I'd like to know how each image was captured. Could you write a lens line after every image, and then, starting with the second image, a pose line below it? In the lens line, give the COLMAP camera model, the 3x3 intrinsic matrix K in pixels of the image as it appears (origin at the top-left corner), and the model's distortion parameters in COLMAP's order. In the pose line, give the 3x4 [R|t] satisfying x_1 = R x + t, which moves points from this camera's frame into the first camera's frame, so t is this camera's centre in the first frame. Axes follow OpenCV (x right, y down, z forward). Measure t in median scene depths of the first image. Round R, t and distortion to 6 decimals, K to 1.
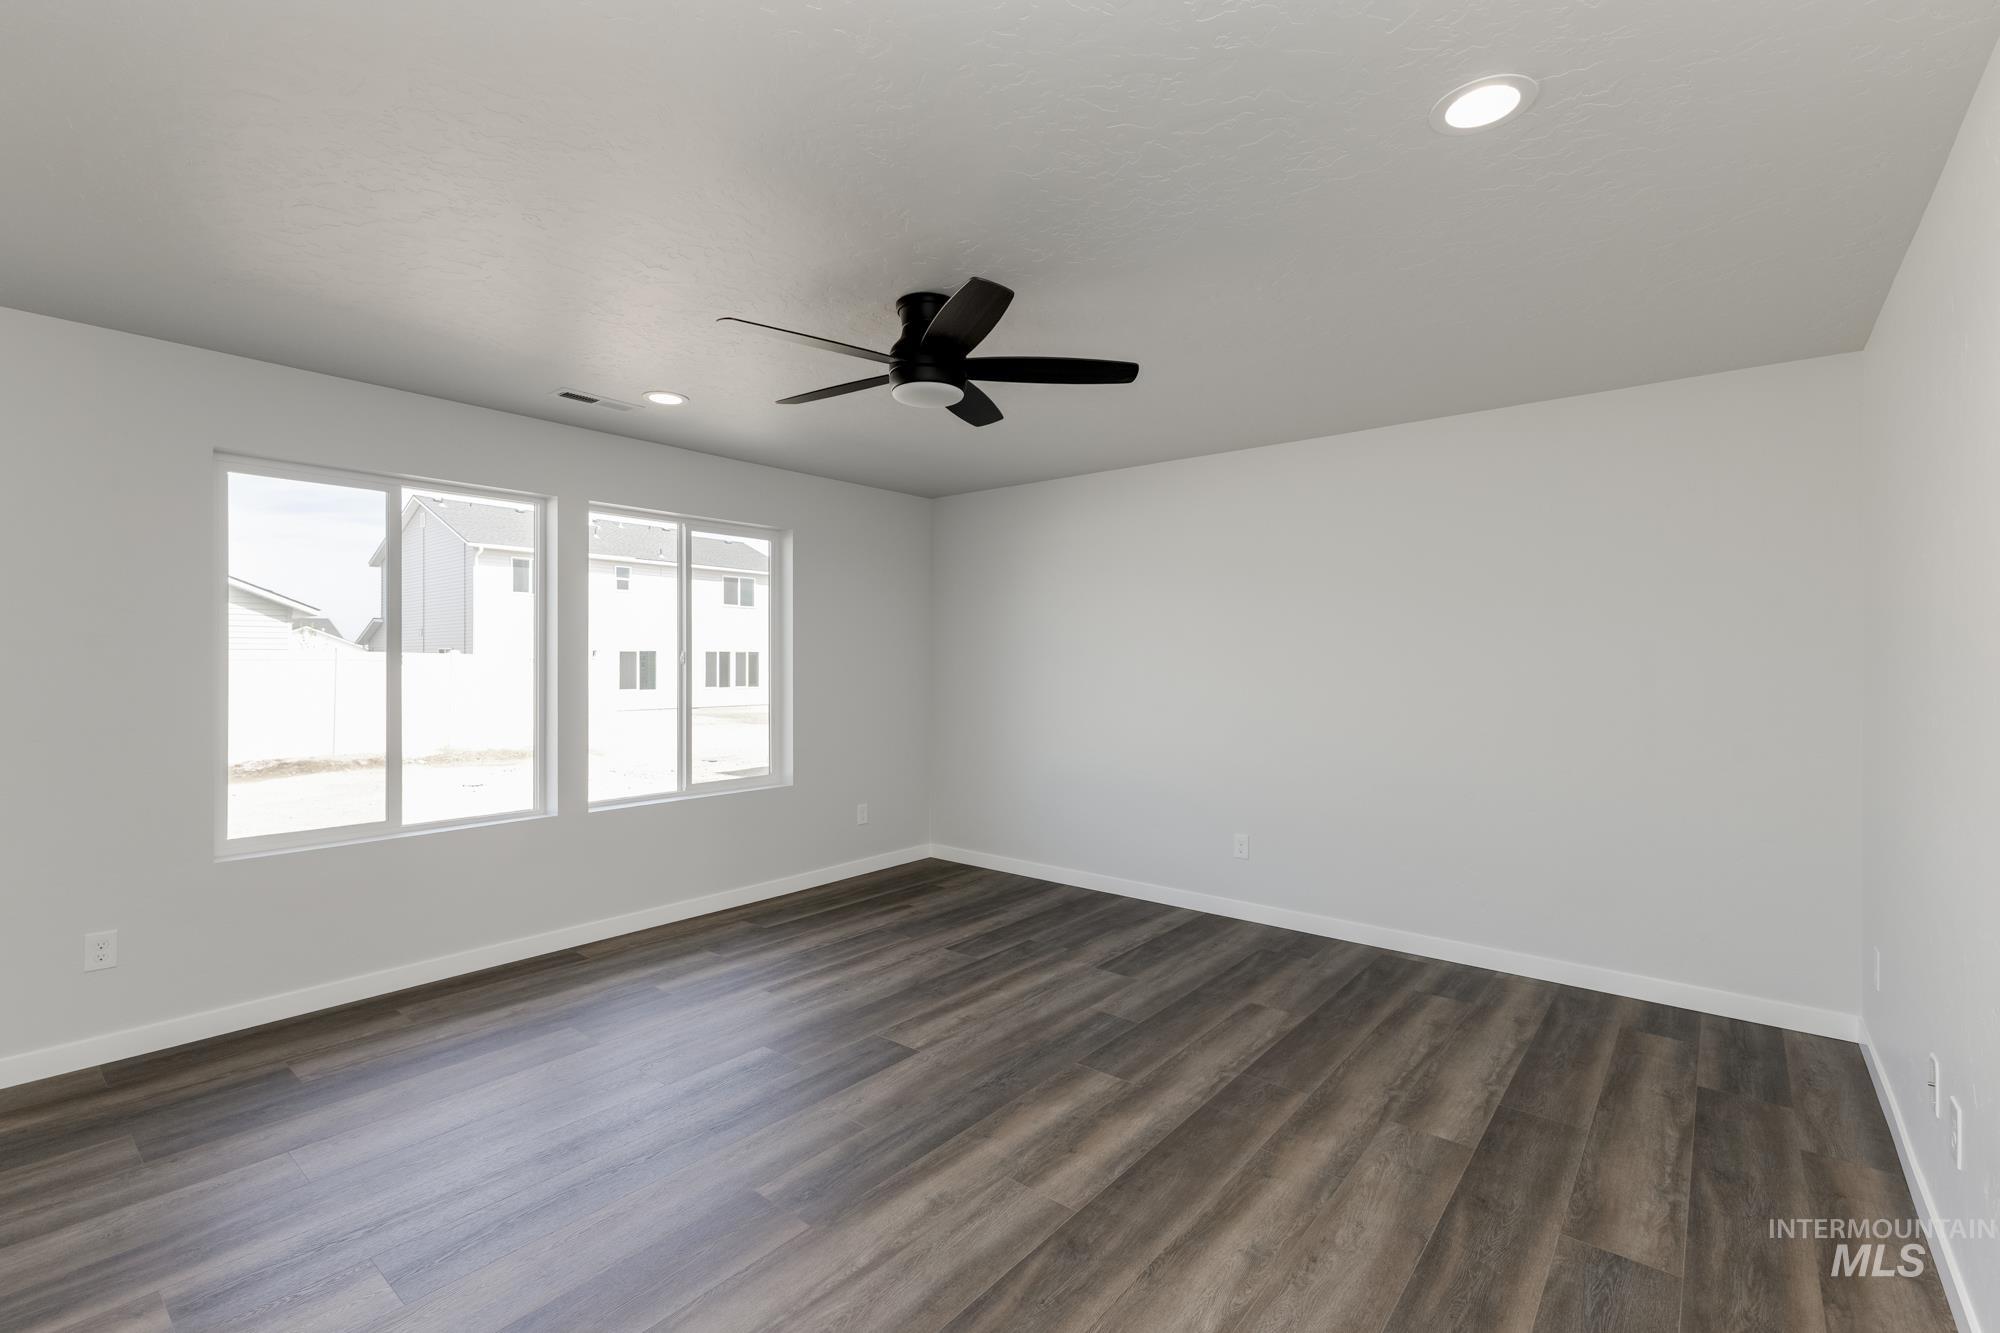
lens RADIAL K [[875.2, 0, 1001.4], [0, 875.2, 665.0], [0, 0, 1]] dist [0.007874, 0.000471]
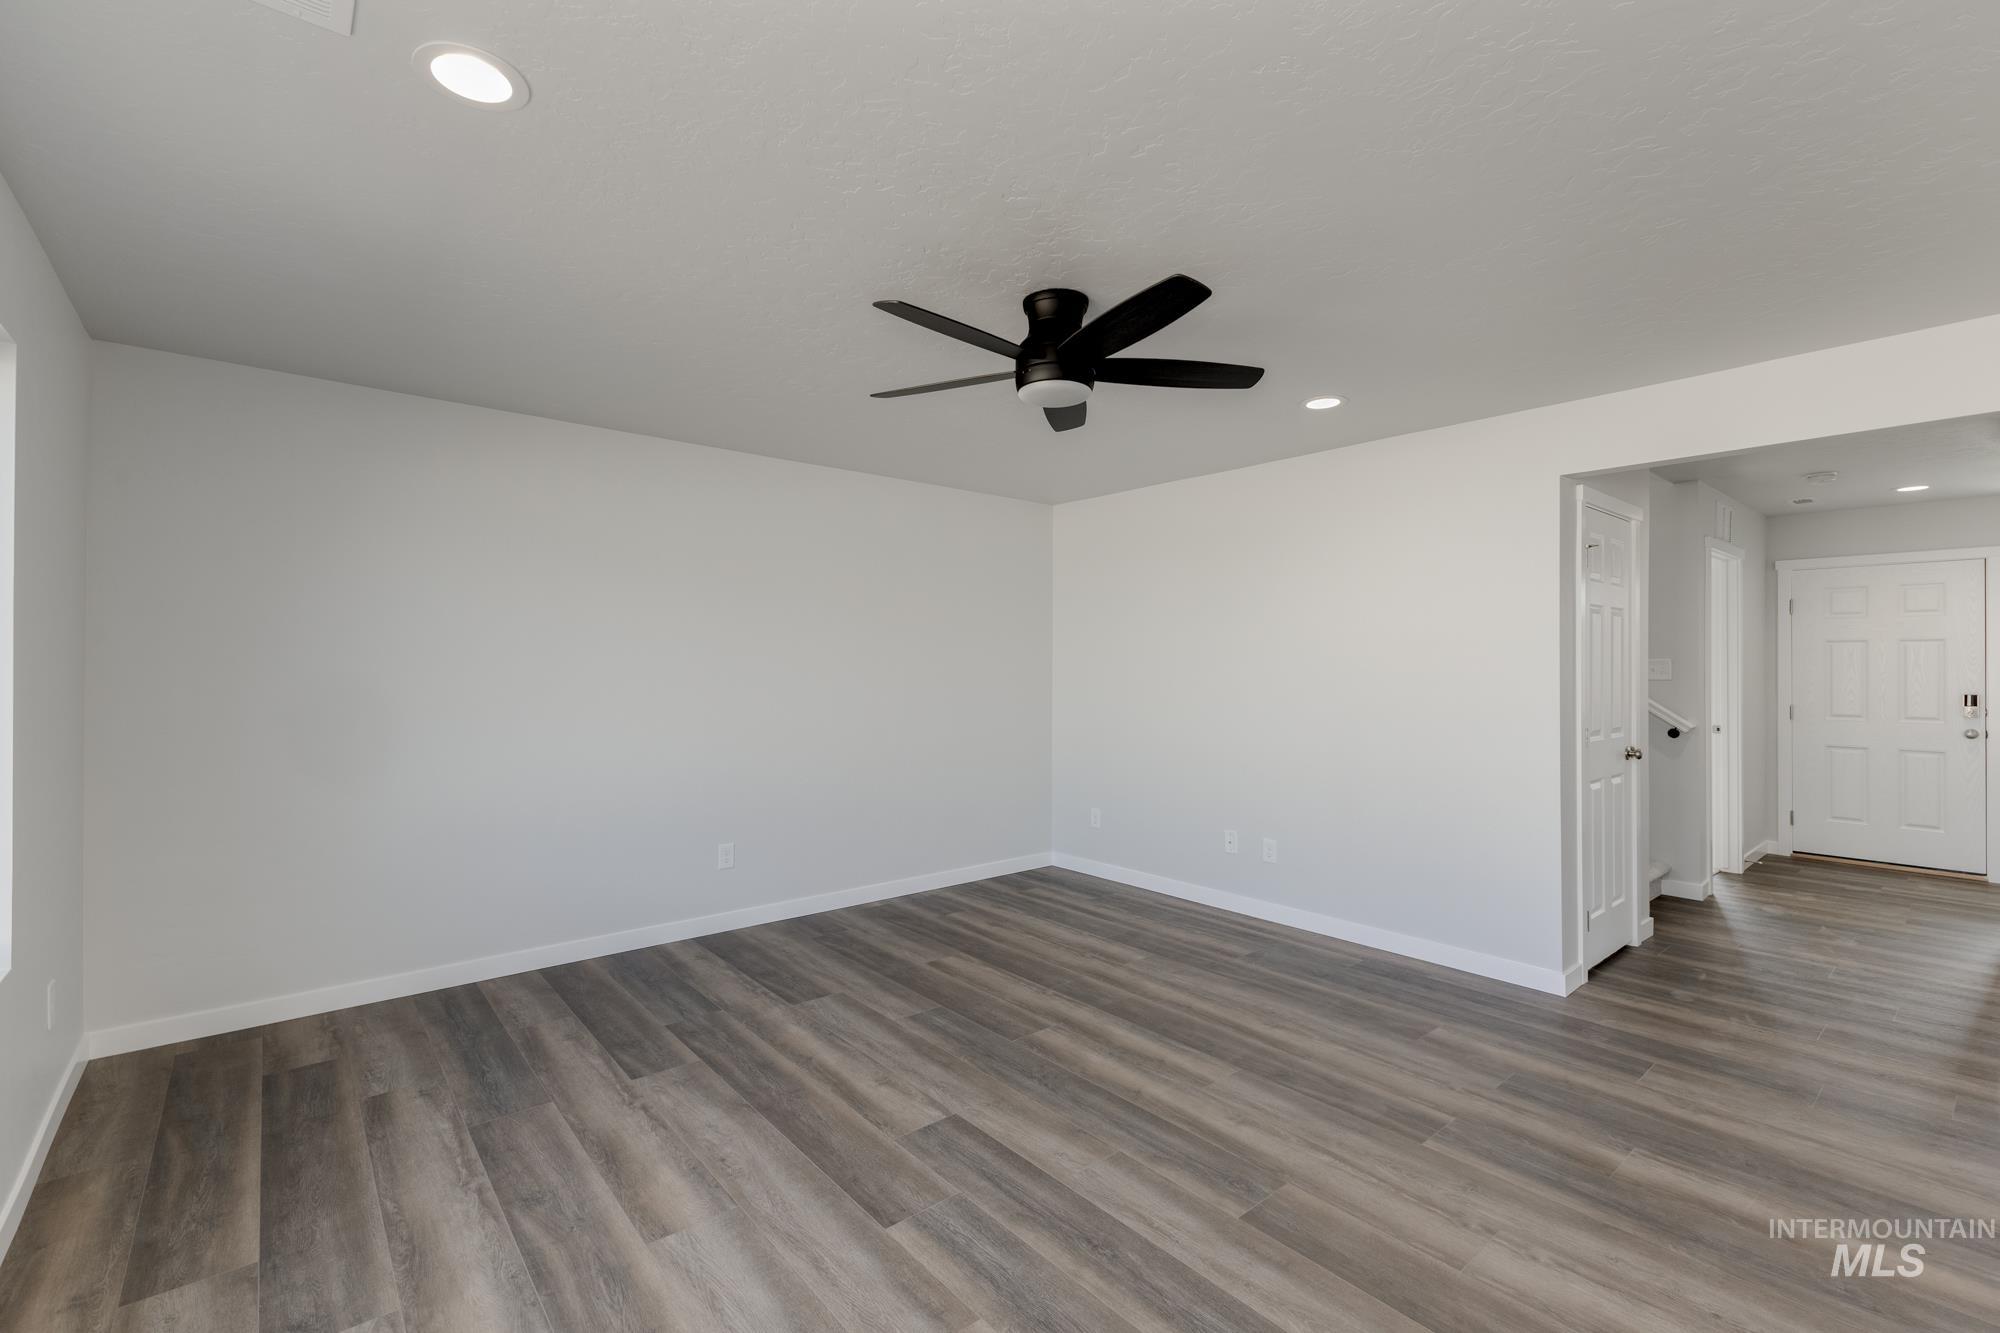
lens RADIAL K [[875.2, 0, 987.5], [0, 875.2, 665.4], [0, 0, 1]] dist [0.007874, 0.000471]
pose [[0.181986, 0.000998, 0.983301, -0.807808], [0.001996, 0.999997, -0.001384, -0.001835], [-0.983299, 0.002215, 0.181984, 0.694210]]
